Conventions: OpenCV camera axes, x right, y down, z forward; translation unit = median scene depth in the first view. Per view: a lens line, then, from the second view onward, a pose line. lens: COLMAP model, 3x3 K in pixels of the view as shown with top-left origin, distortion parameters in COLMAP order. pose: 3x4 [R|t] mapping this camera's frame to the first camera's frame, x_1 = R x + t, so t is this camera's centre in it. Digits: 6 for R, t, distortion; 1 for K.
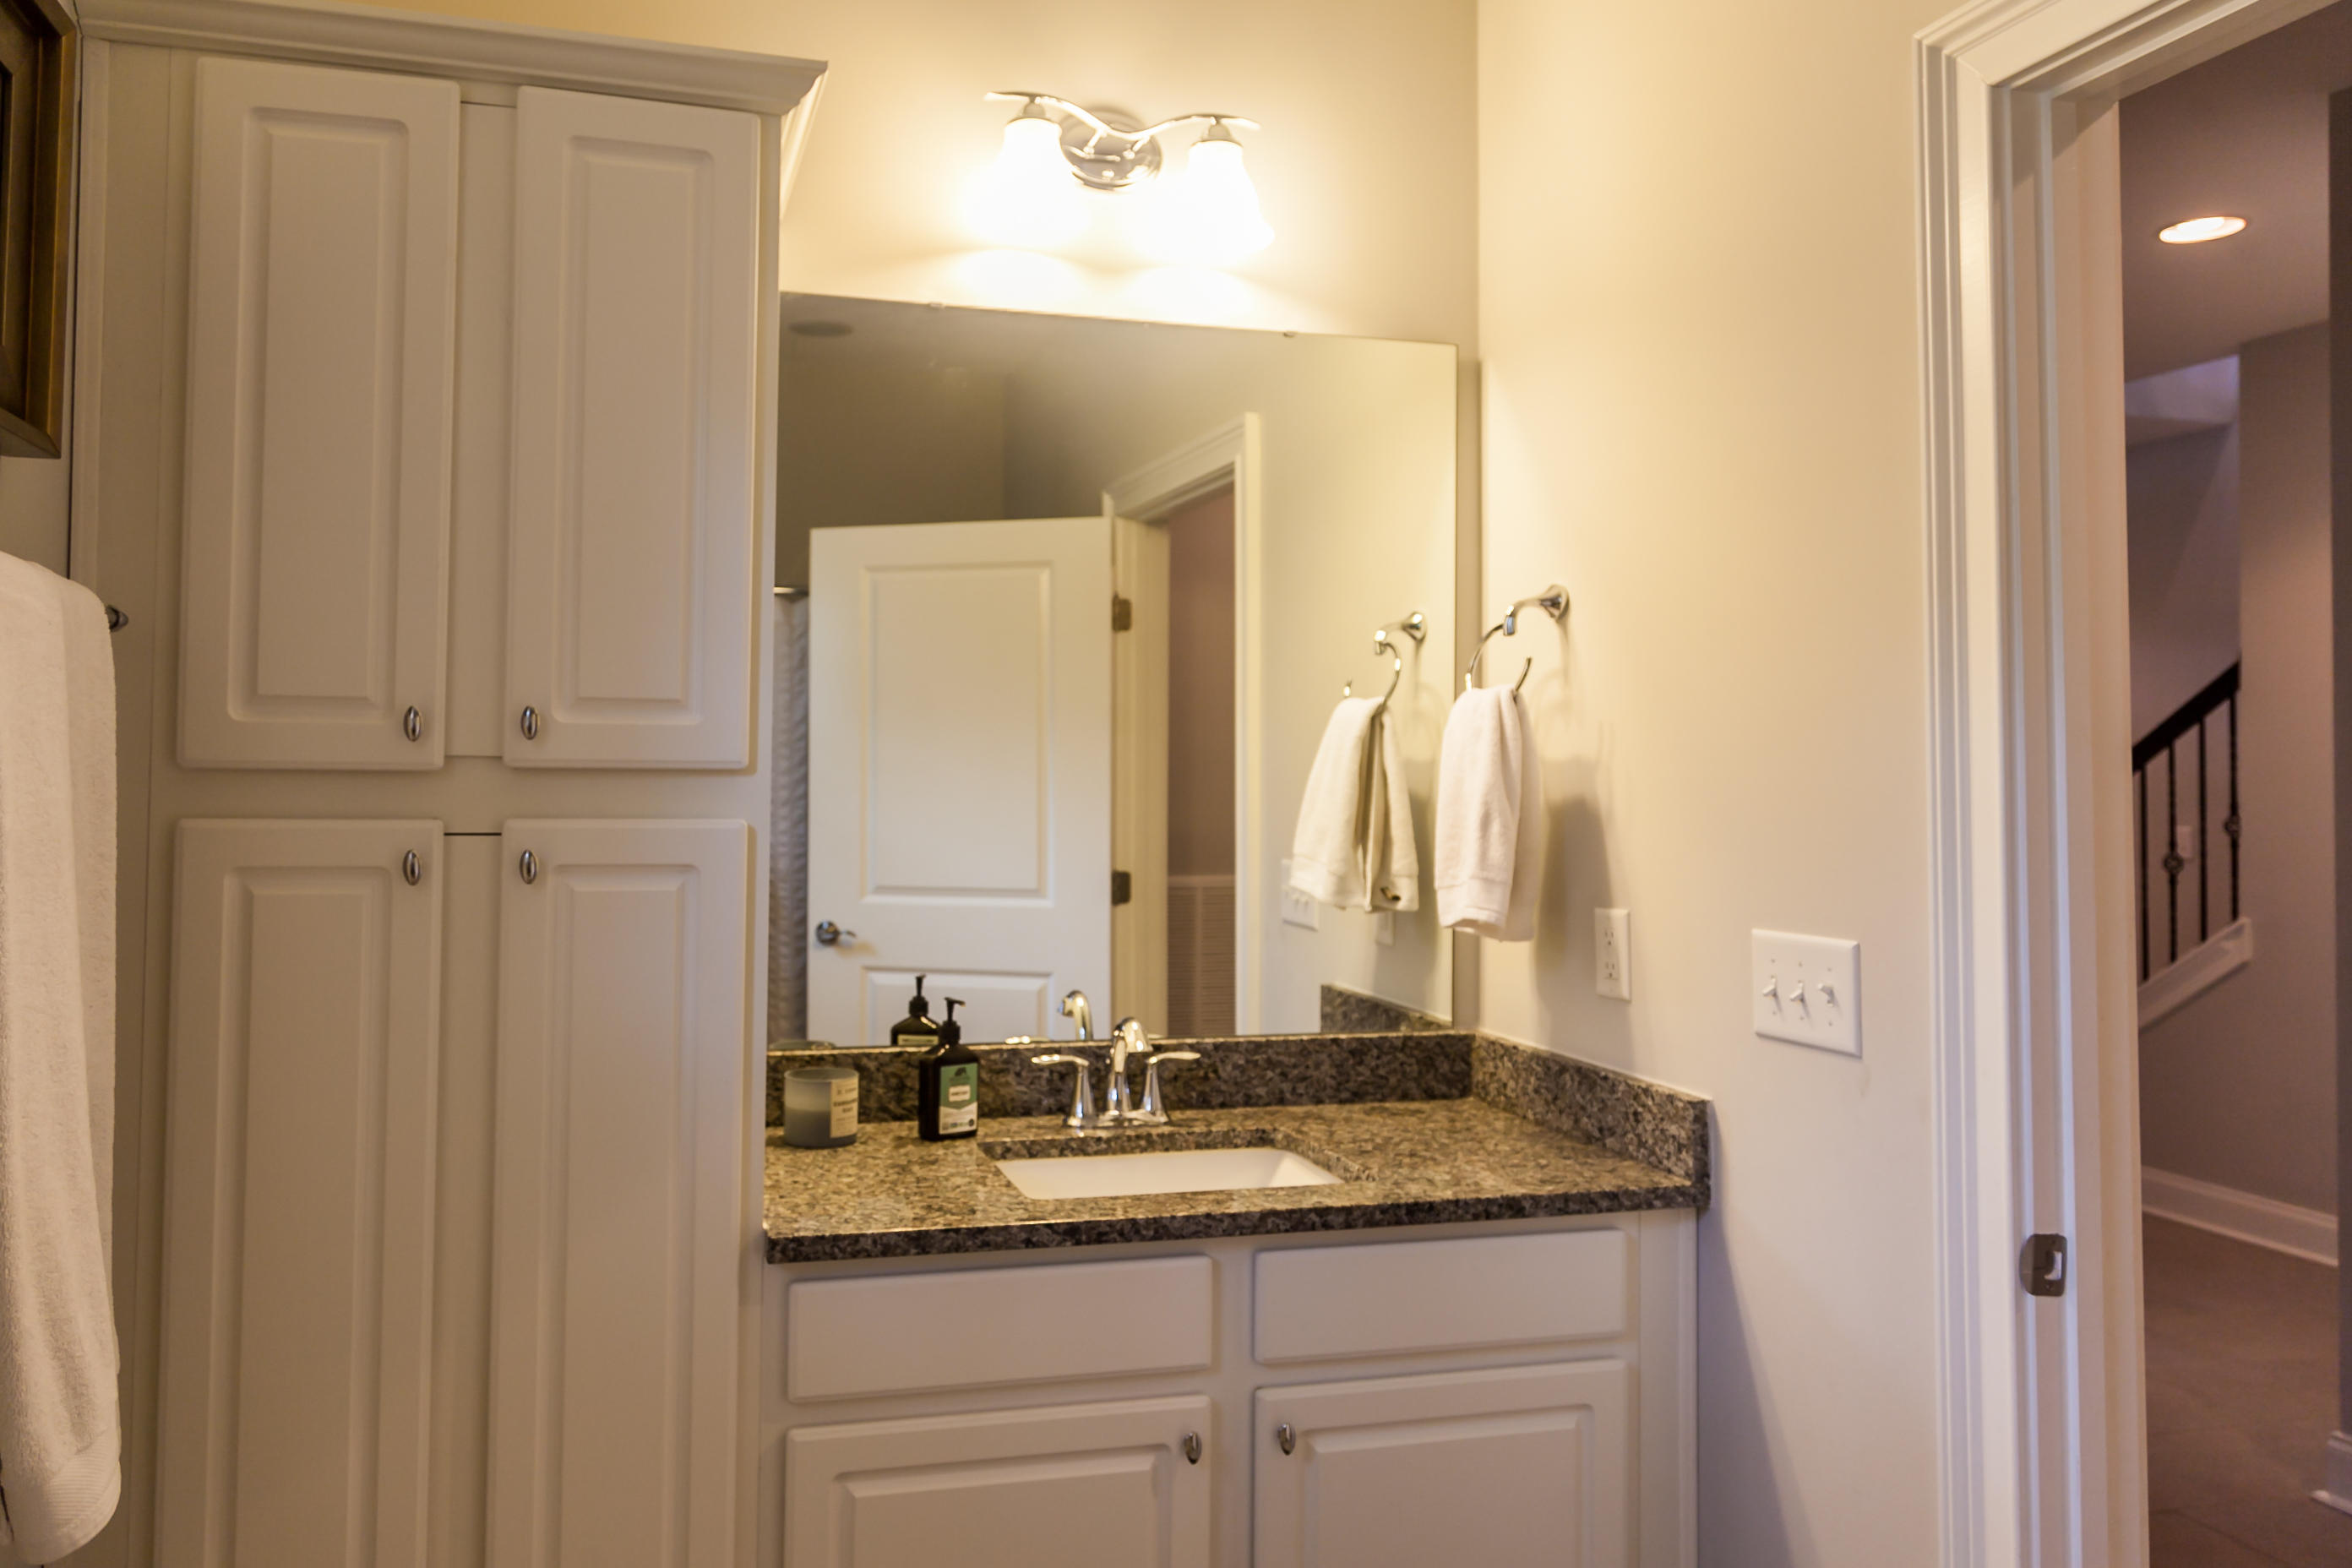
lens RADIAL K [[1605.9, 0, 1109.4], [0, 1605.9, 702.2], [0, 0, 1]] dist [-0.002545, -0.003756]
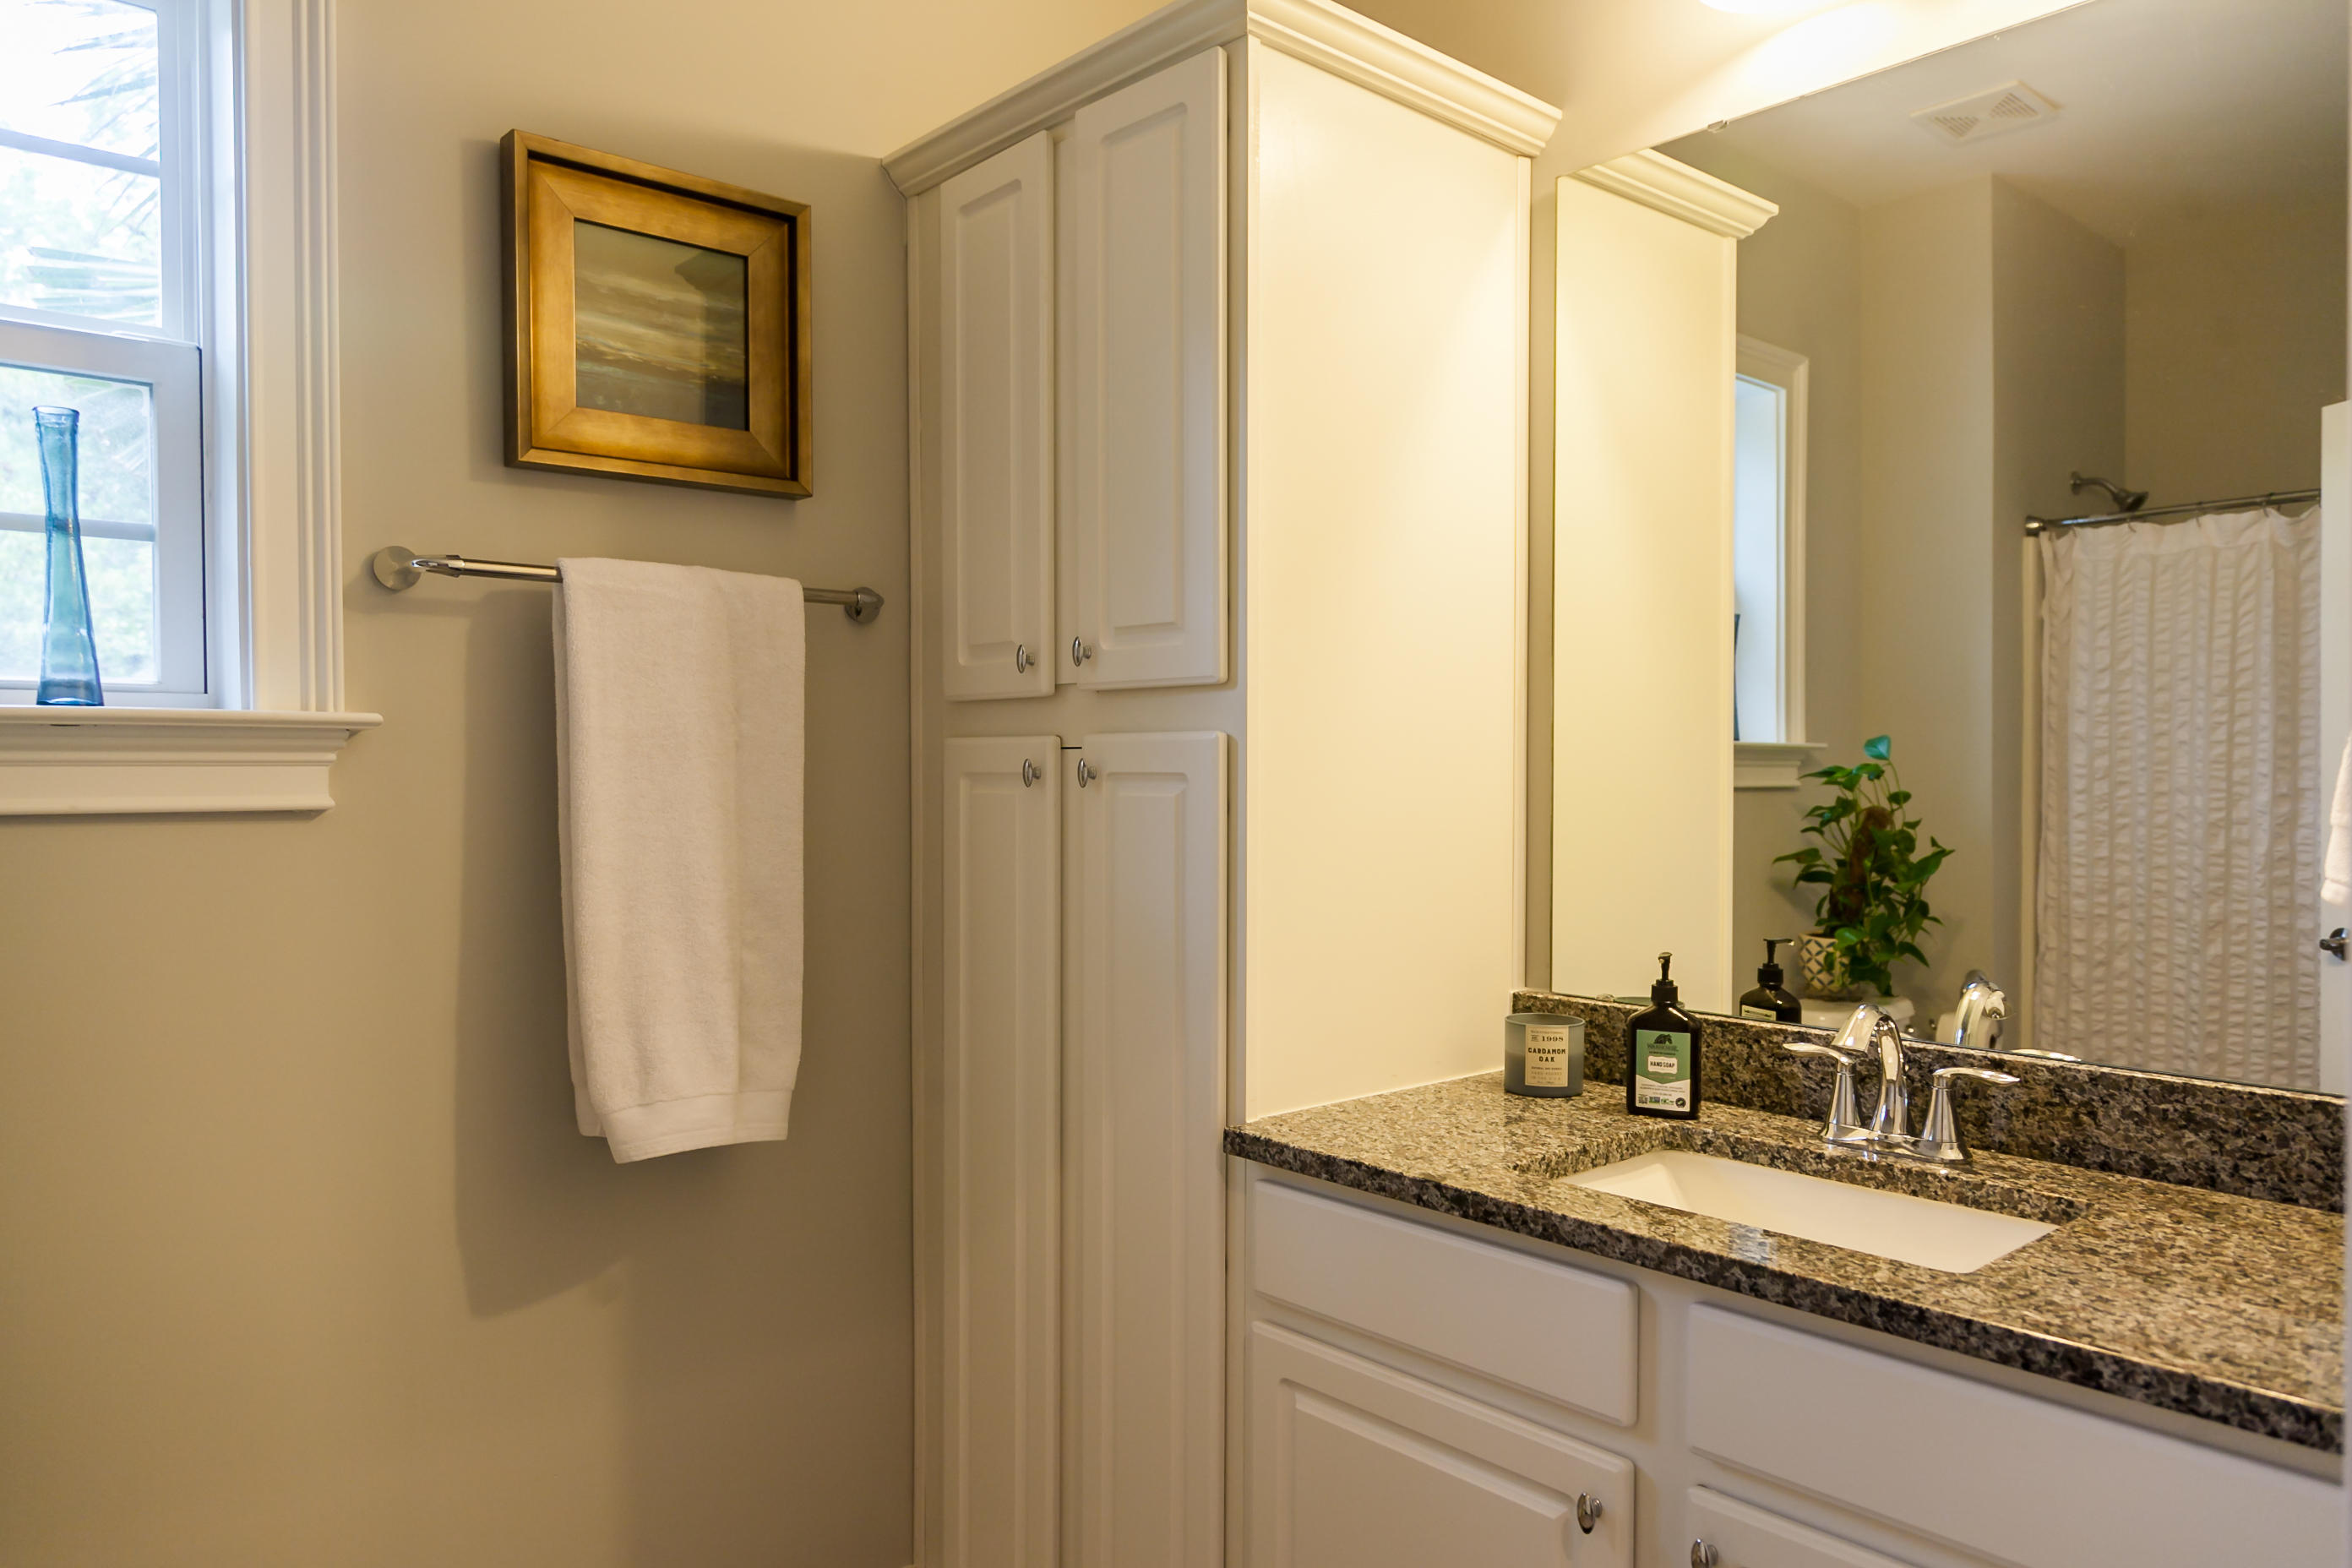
lens RADIAL K [[1605.9, 0, 1160.7], [0, 1605.9, 777.9], [0, 0, 1]] dist [-0.002545, -0.003756]
pose [[0.436535, -0.005500, -0.899670, 0.645832], [0.043764, 0.998927, 0.015128, 0.079537], [0.898622, -0.045977, 0.436308, 0.466317]]
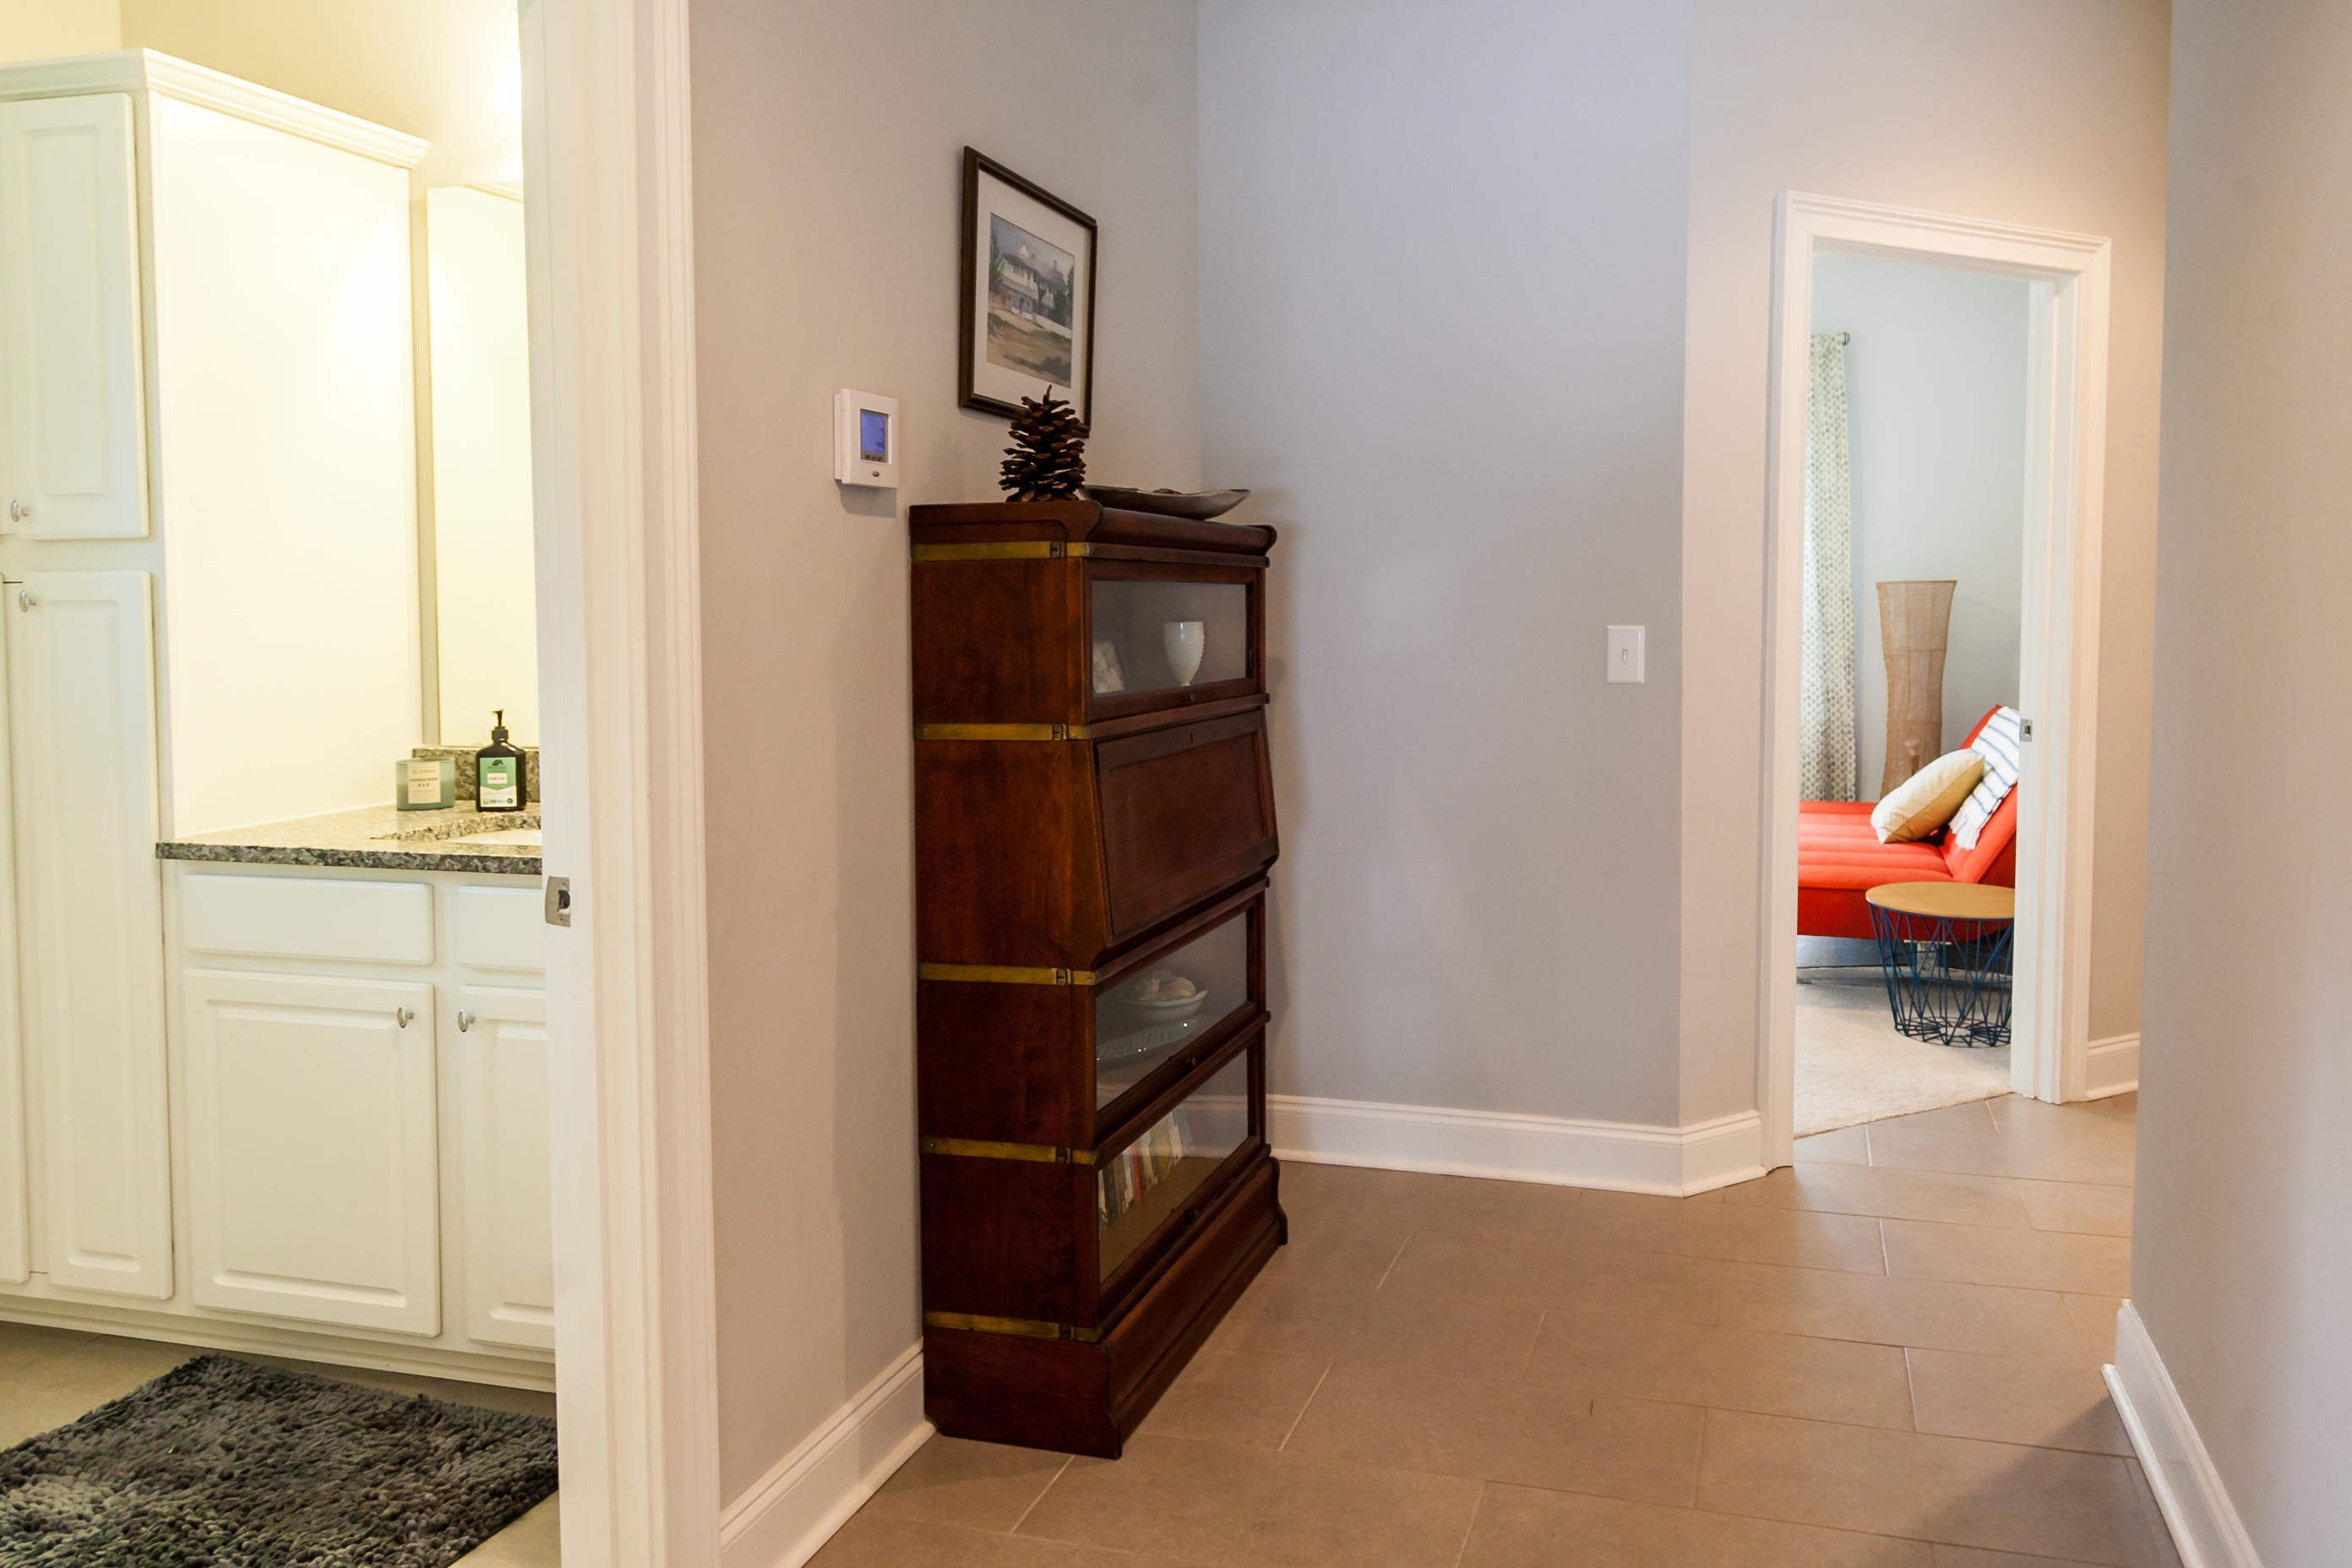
lens RADIAL K [[1605.9, 0, 1347.1], [0, 1605.9, 648.8], [0, 0, 1]] dist [-0.002545, -0.003756]
pose [[0.881769, -0.002170, -0.471676, 1.370798], [0.040778, 0.996596, 0.071646, 0.078199], [0.469915, -0.082409, 0.878856, 0.184462]]
